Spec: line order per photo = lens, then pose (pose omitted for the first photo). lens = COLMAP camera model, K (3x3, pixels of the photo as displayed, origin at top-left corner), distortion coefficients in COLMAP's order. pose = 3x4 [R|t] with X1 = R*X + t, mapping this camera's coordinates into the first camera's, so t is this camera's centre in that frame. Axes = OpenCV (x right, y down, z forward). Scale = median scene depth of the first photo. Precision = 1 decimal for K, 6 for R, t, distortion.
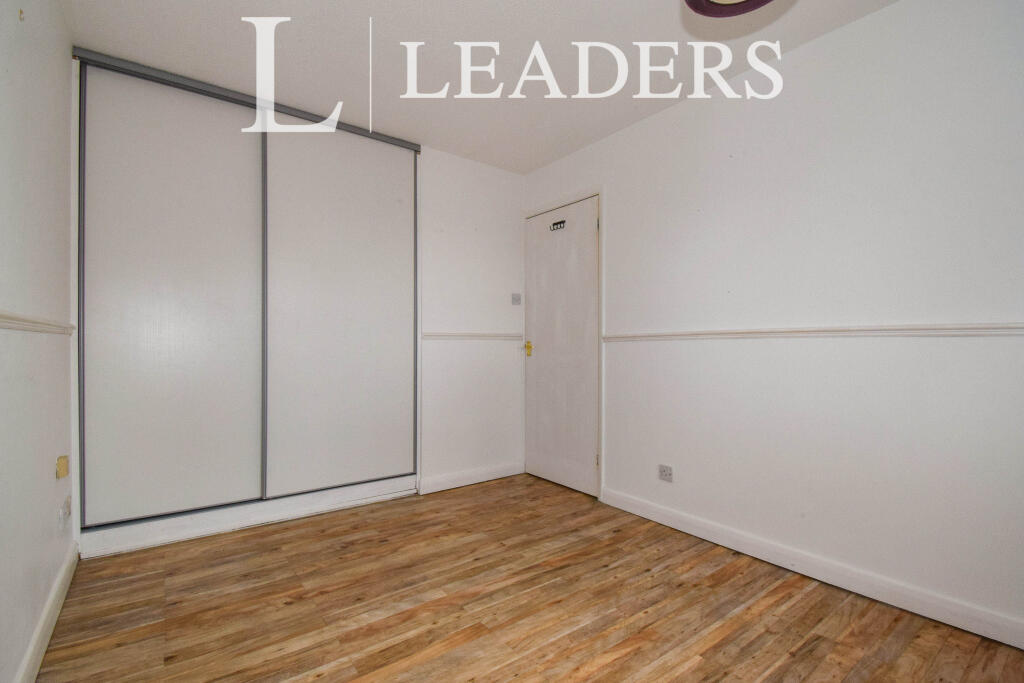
lens RADIAL K [[469.7, 0, 510.9], [0, 469.7, 343.7], [0, 0, 1]] dist [0.001324, 0.000088]
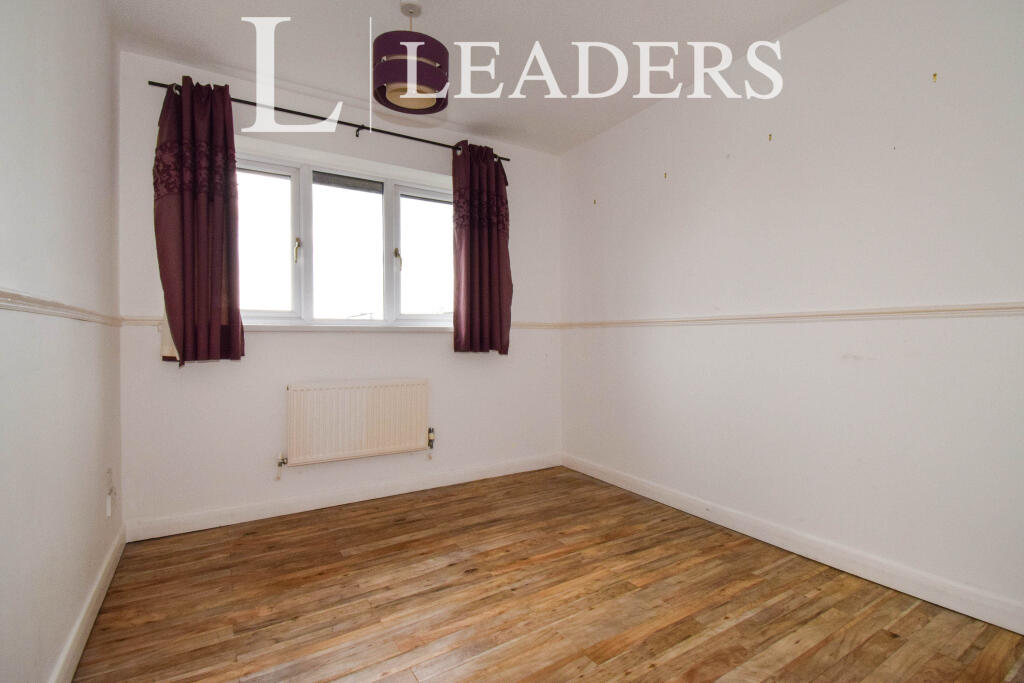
lens RADIAL K [[469.7, 0, 511.0], [0, 469.7, 340.6], [0, 0, 1]] dist [0.001324, 0.000088]
pose [[-0.996376, -0.000294, 0.085063, 0.016888], [-0.000152, 0.999999, 0.001683, 0.024451], [-0.085063, 0.001664, -0.996374, 1.969982]]
